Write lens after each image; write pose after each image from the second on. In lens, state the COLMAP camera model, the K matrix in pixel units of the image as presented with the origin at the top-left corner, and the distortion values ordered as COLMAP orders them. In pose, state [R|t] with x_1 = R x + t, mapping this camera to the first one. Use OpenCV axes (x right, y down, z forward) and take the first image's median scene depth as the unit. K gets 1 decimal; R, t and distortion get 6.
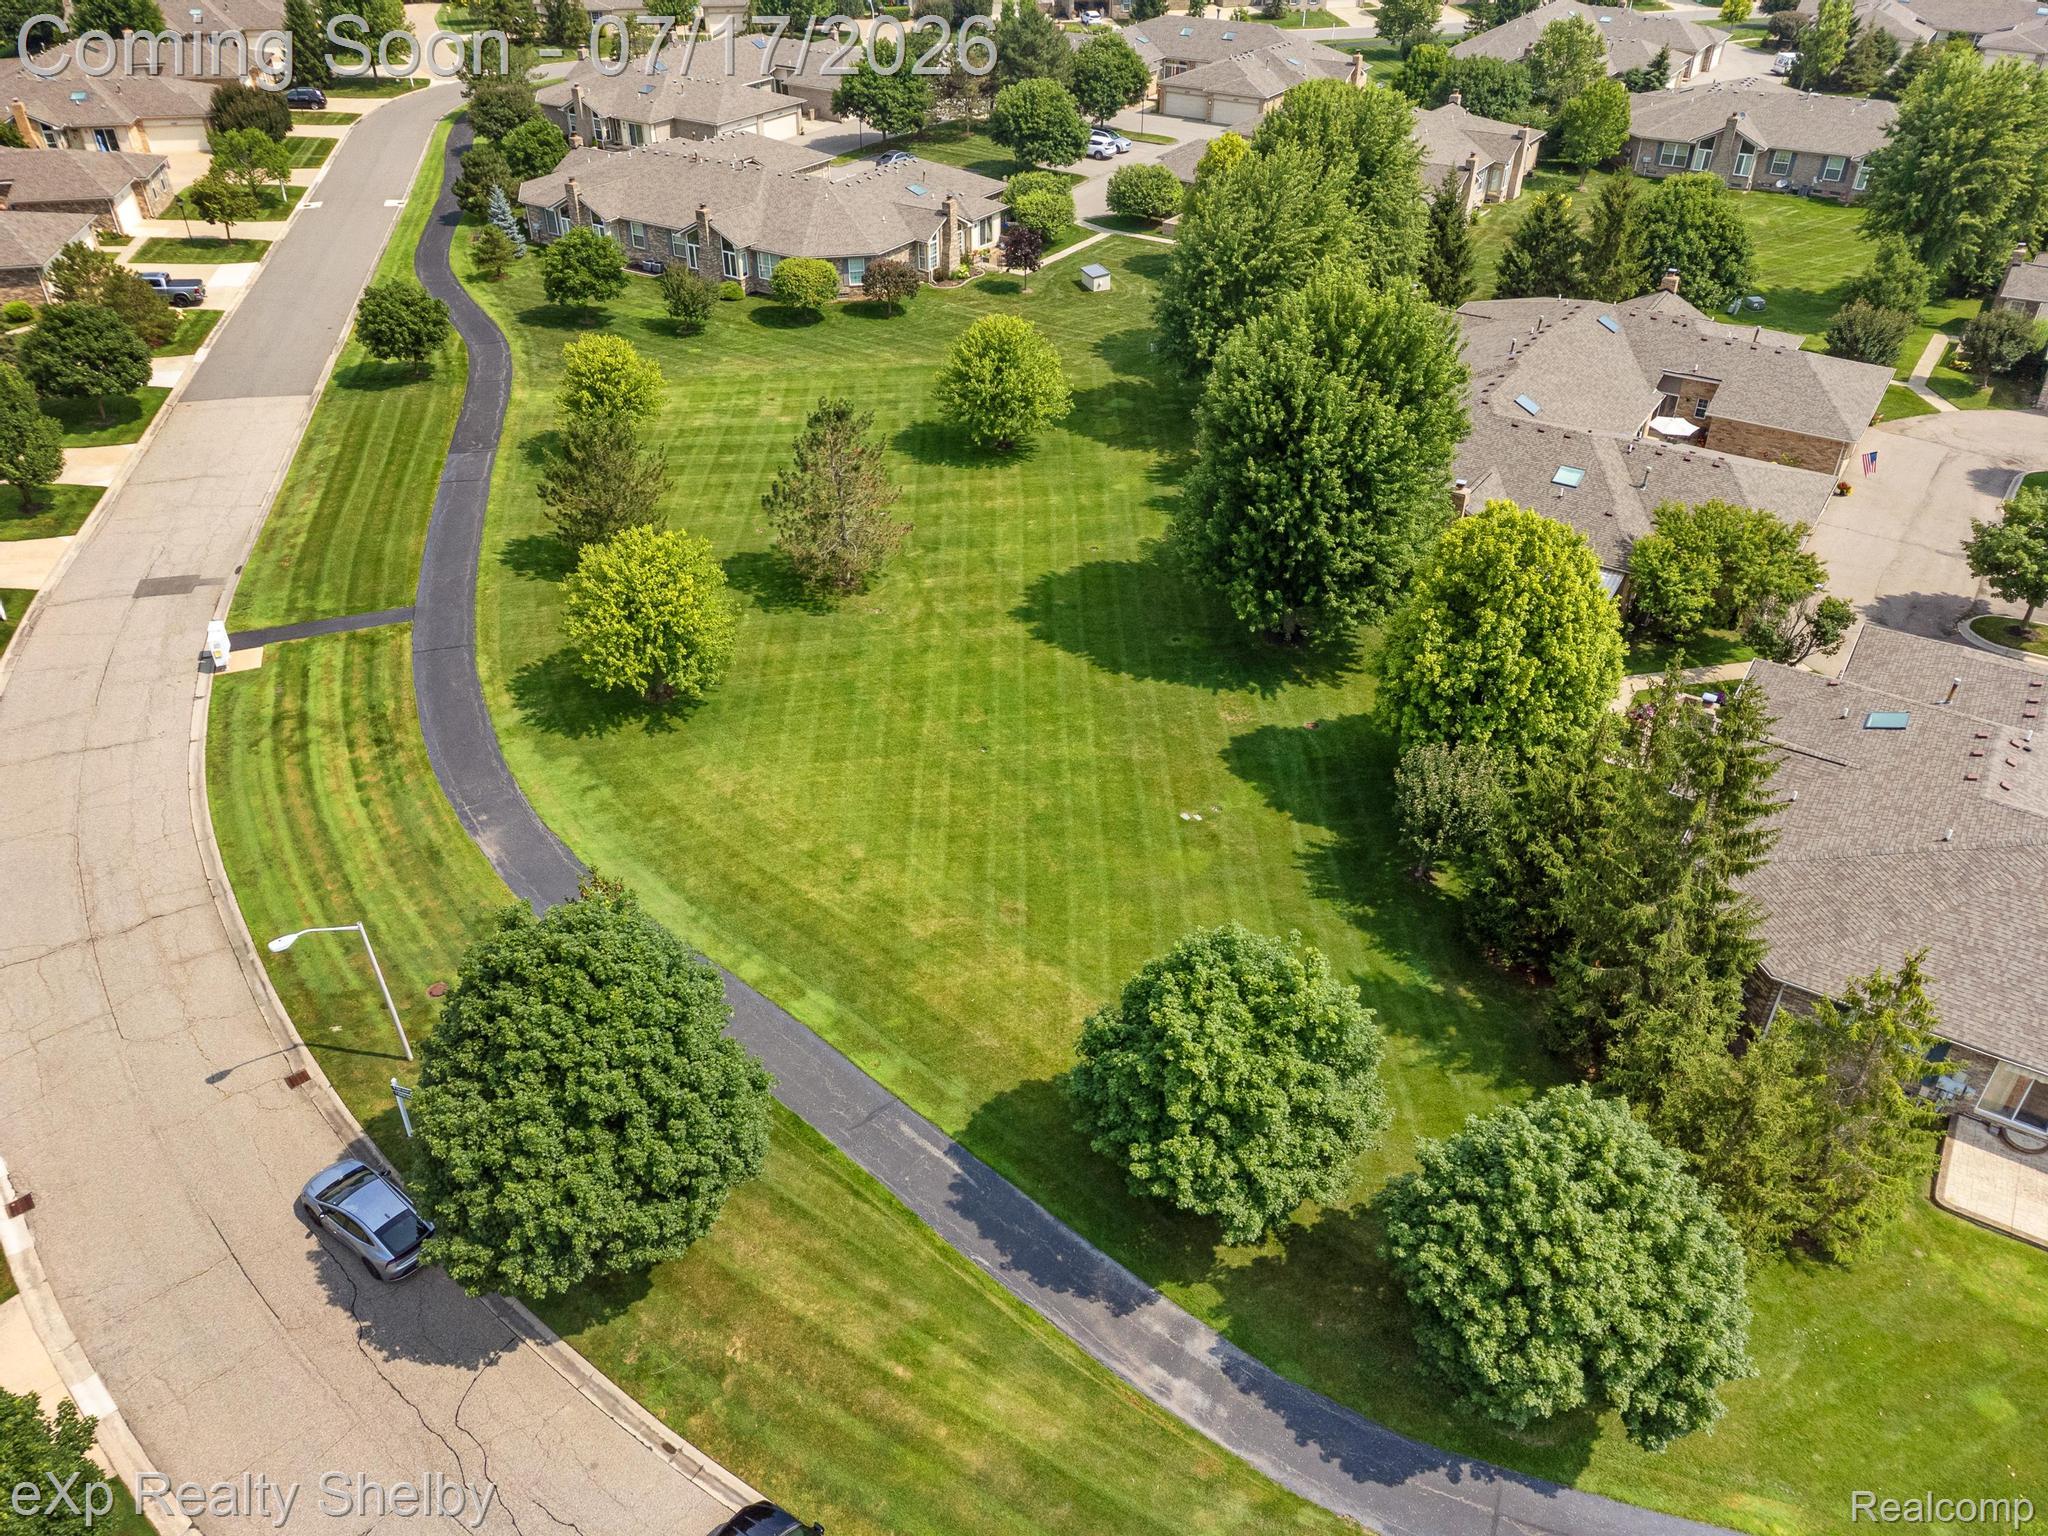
lens RADIAL K [[1528.8, 0, 1024.0], [0, 1528.8, 768.0], [0, 0, 1]] dist [0.011816, 0.004239]
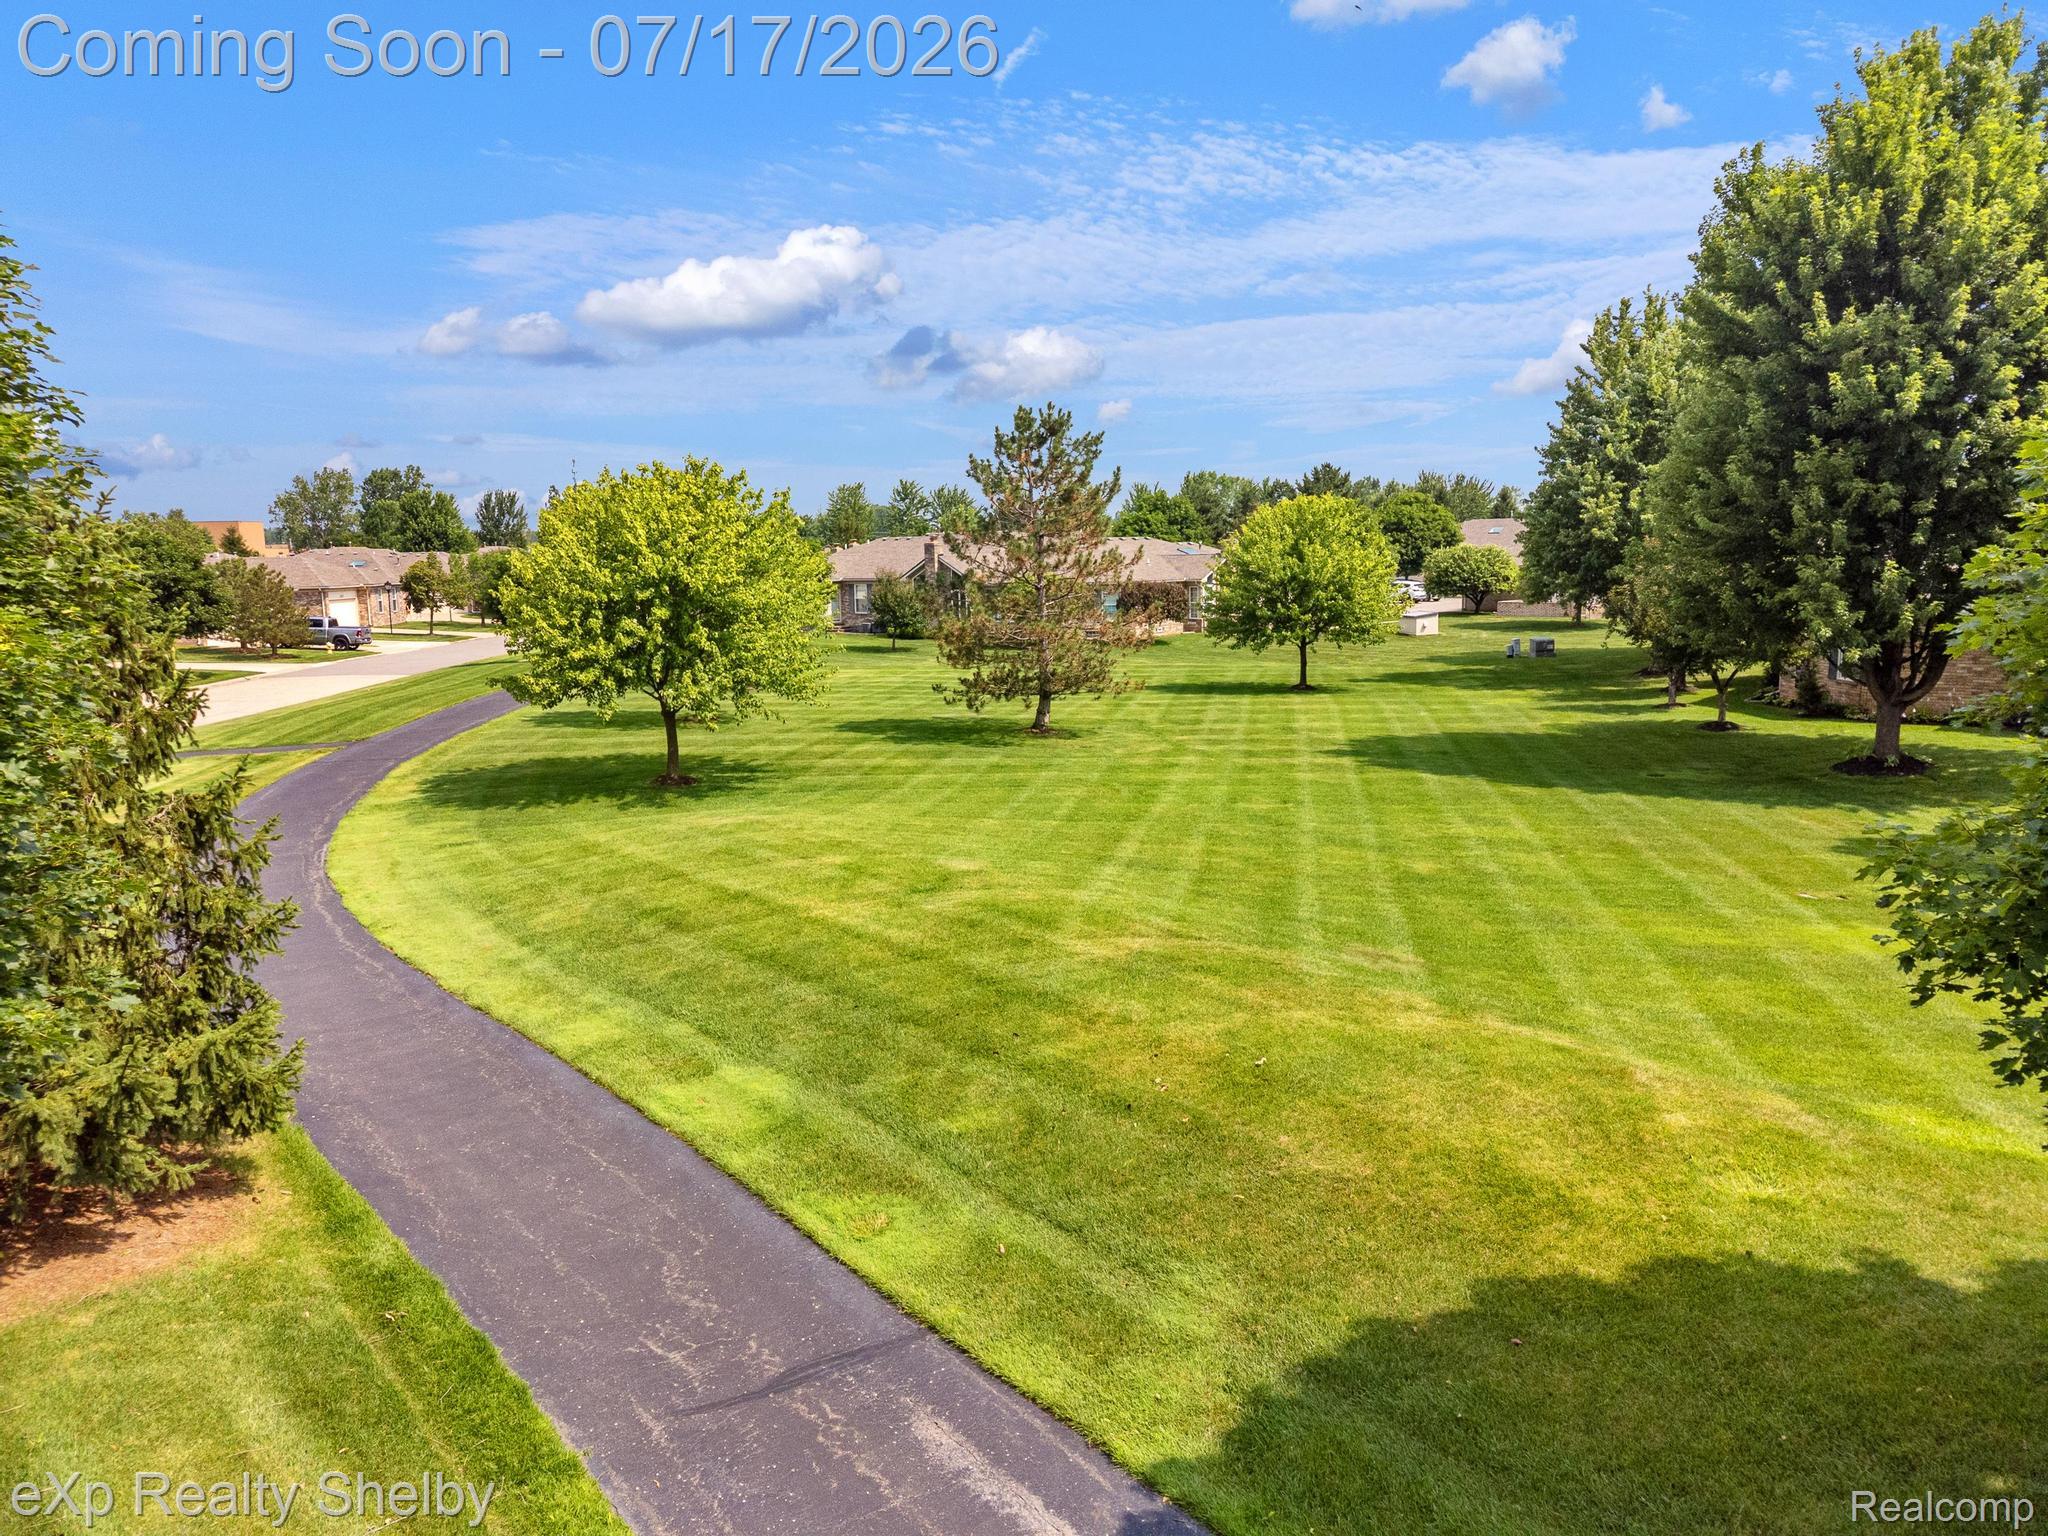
lens RADIAL K [[1528.8, 0, 1024.0], [0, 1528.8, 768.0], [0, 0, 1]] dist [0.011816, 0.004239]
pose [[0.984078, -0.000046, -0.177737, -0.021252], [-0.080165, 0.892393, -0.444082, 0.189290], [0.158632, 0.451259, 0.878180, 0.593460]]
